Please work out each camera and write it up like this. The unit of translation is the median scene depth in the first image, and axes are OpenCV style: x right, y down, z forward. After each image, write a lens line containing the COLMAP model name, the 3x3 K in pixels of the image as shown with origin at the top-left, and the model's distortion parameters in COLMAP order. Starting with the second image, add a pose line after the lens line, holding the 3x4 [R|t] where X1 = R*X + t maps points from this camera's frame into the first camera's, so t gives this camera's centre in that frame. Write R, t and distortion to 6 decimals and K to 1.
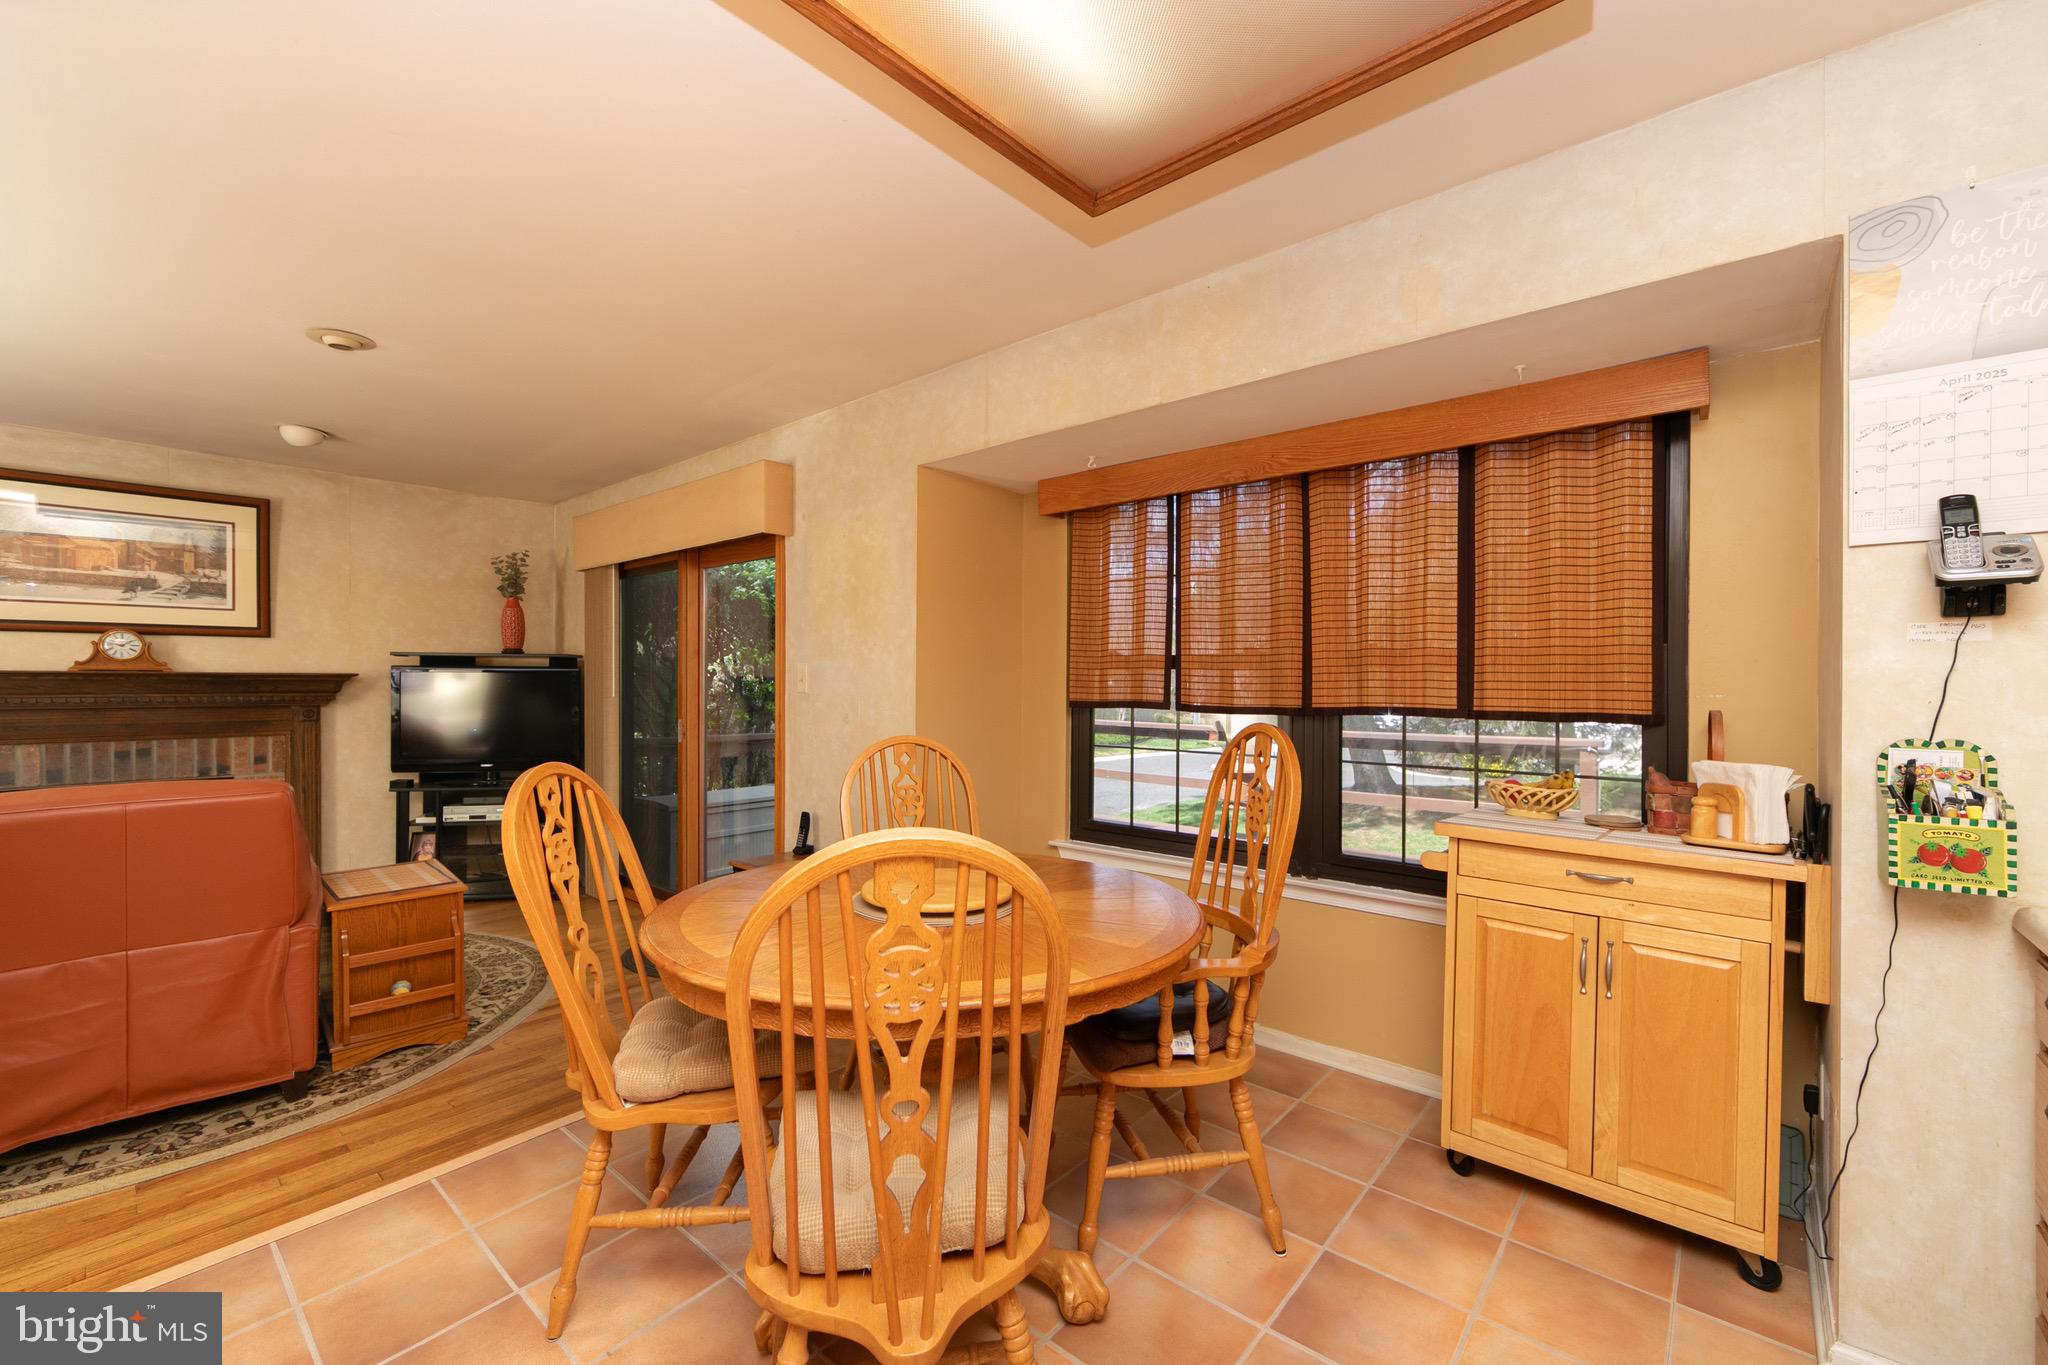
lens RADIAL K [[827.2, 0, 1025.1], [0, 827.2, 686.0], [0, 0, 1]] dist [0.002874, -0.000747]
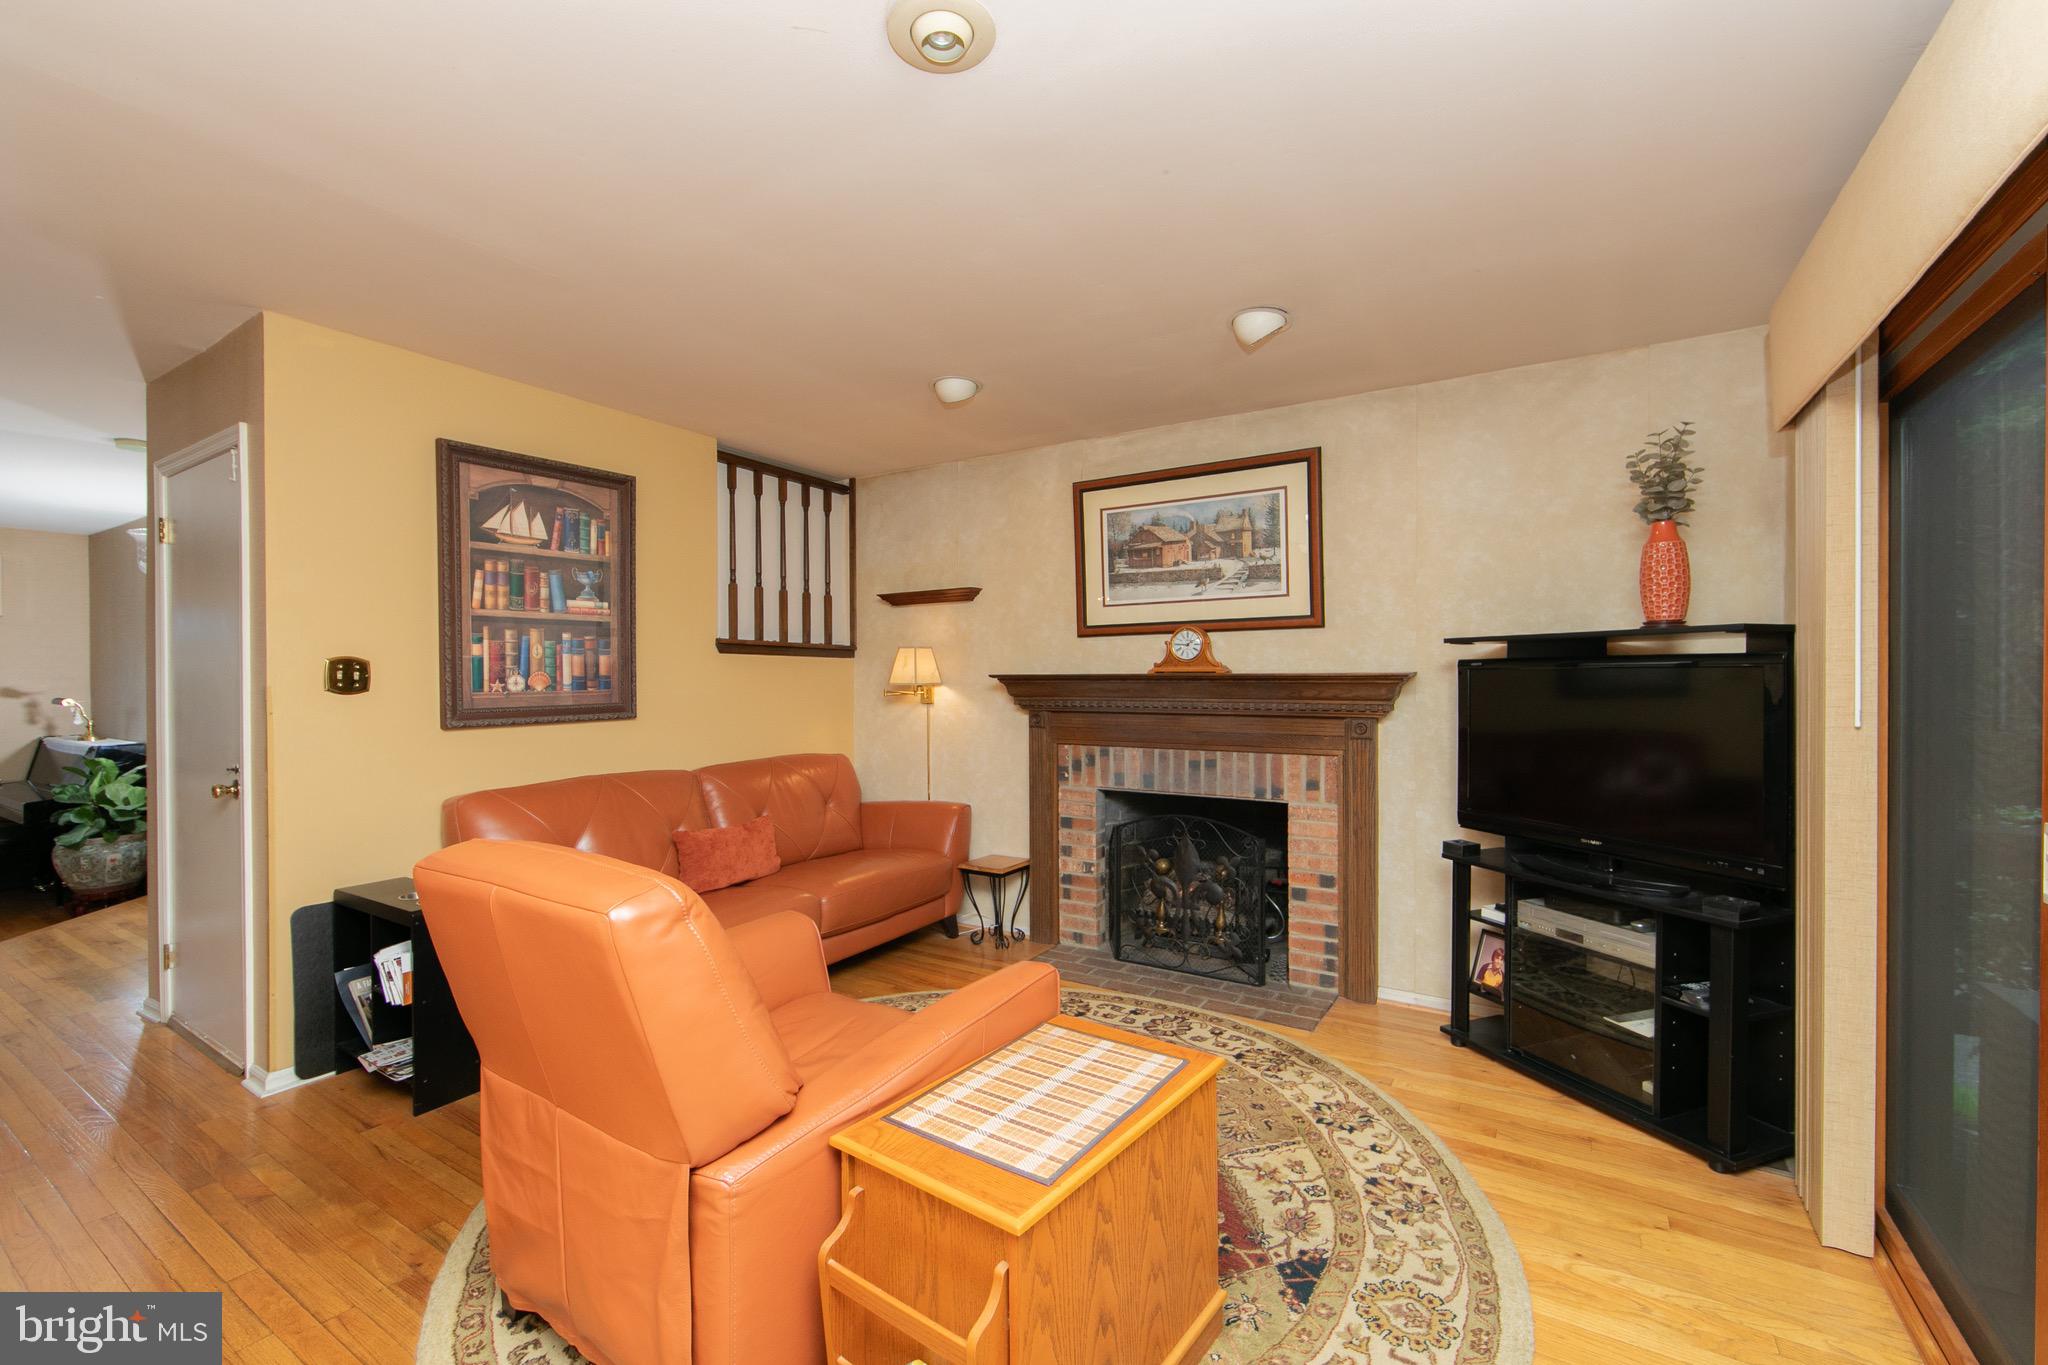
lens RADIAL K [[827.2, 0, 1029.4], [0, 827.2, 688.7], [0, 0, 1]] dist [0.002874, -0.000747]
pose [[0.147503, 0.006830, -0.989038, -0.199145], [-0.006209, 0.999963, 0.005979, -0.004790], [0.989042, 0.005259, 0.147540, 0.636799]]
